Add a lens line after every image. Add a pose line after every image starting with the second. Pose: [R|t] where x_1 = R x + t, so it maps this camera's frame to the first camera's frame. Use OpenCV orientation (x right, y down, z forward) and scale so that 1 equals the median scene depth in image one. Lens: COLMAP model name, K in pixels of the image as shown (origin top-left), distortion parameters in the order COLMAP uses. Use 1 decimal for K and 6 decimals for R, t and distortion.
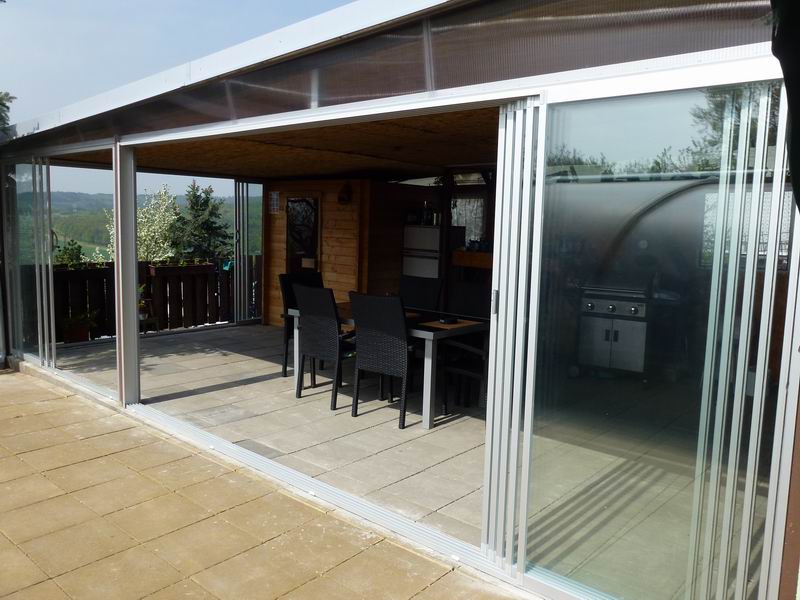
lens RADIAL K [[645.2, 0, 398.4], [0, 645.2, 297.2], [0, 0, 1]] dist [-0.015073, 0.001160]
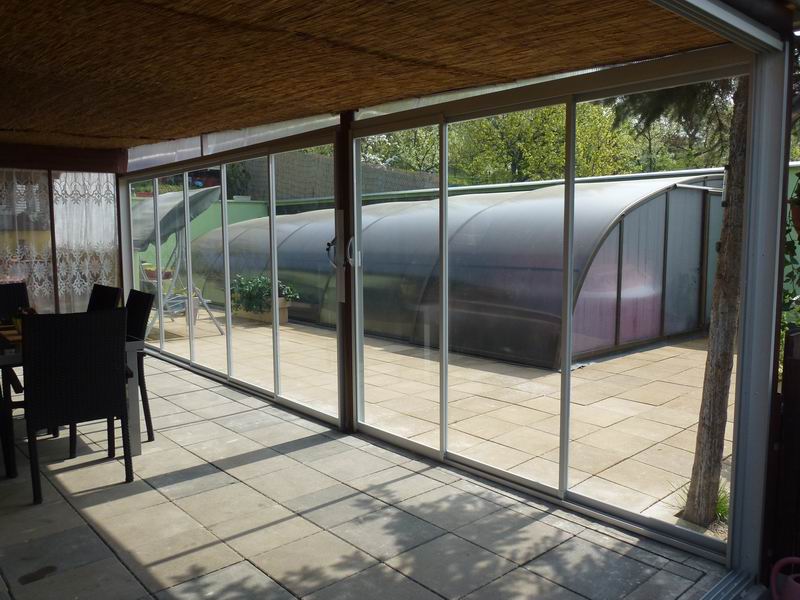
lens RADIAL K [[645.2, 0, 398.4], [0, 645.2, 297.2], [0, 0, 1]] dist [-0.015073, 0.001160]
pose [[-0.992136, -0.026192, 0.122392, -0.619228], [0.001502, 0.975298, 0.220887, -0.213619], [-0.125154, 0.219334, -0.967589, 1.911145]]
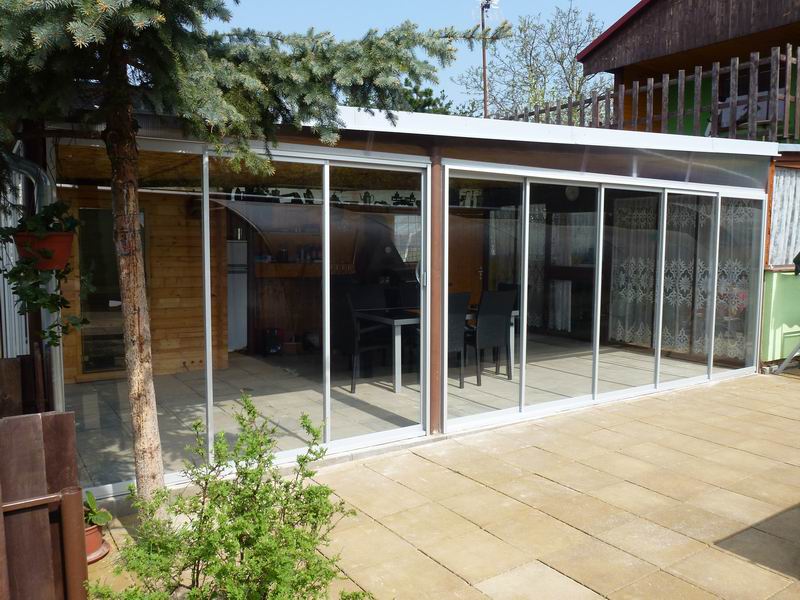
lens RADIAL K [[645.2, 0, 398.4], [0, 645.2, 297.2], [0, 0, 1]] dist [-0.015073, 0.001160]
pose [[0.259320, -0.106719, 0.959877, -1.419669], [0.111799, 0.990512, 0.079921, -0.125126], [-0.959299, 0.086588, 0.268791, 0.818094]]
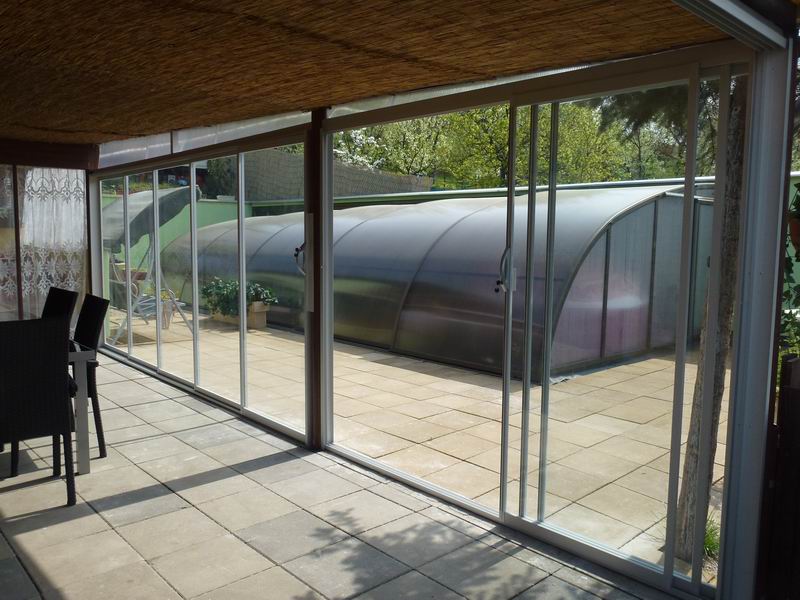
lens RADIAL K [[646.6, 0, 400.0], [0, 646.6, 300.0], [0, 0, 1]] dist [-0.009562, -0.001591]
pose [[-0.993862, -0.042247, 0.102240, -0.633961], [-0.018789, 0.975242, 0.220341, -0.212097], [-0.109018, 0.217067, -0.970050, 1.857453]]
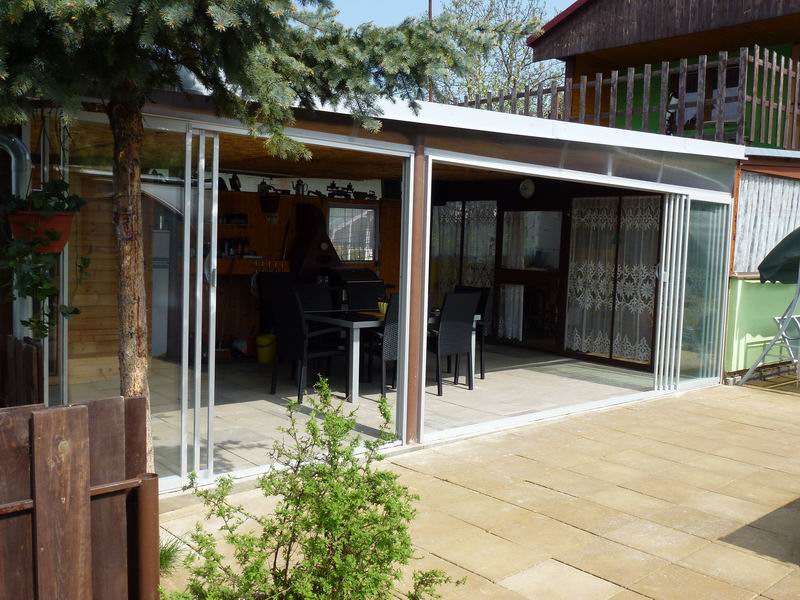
lens RADIAL K [[754.1, 0, 396.5], [0, 754.1, 298.7], [0, 0, 1]] dist [0.002584, -0.026459]
pose [[0.125647, -0.094759, 0.987539, -1.526299], [0.083079, 0.992936, 0.084707, -0.130102], [-0.988590, 0.071400, 0.132632, 0.914041]]
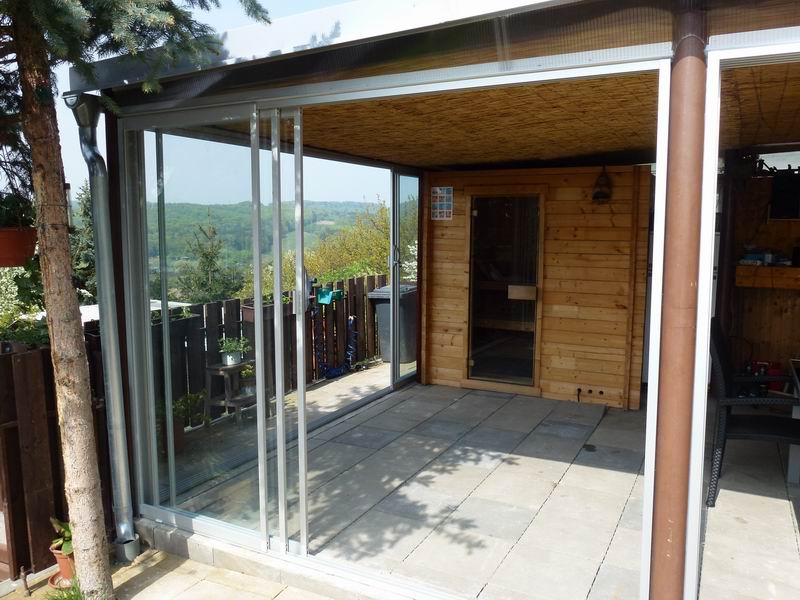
lens RADIAL K [[644.6, 0, 401.1], [0, 644.6, 292.3], [0, 0, 1]] dist [-0.003225, 0.000120]
pose [[0.971893, -0.047780, 0.230525, -0.718685], [0.049749, 0.998758, -0.002730, -0.099865], [-0.230108, 0.014122, 0.973063, 0.654933]]
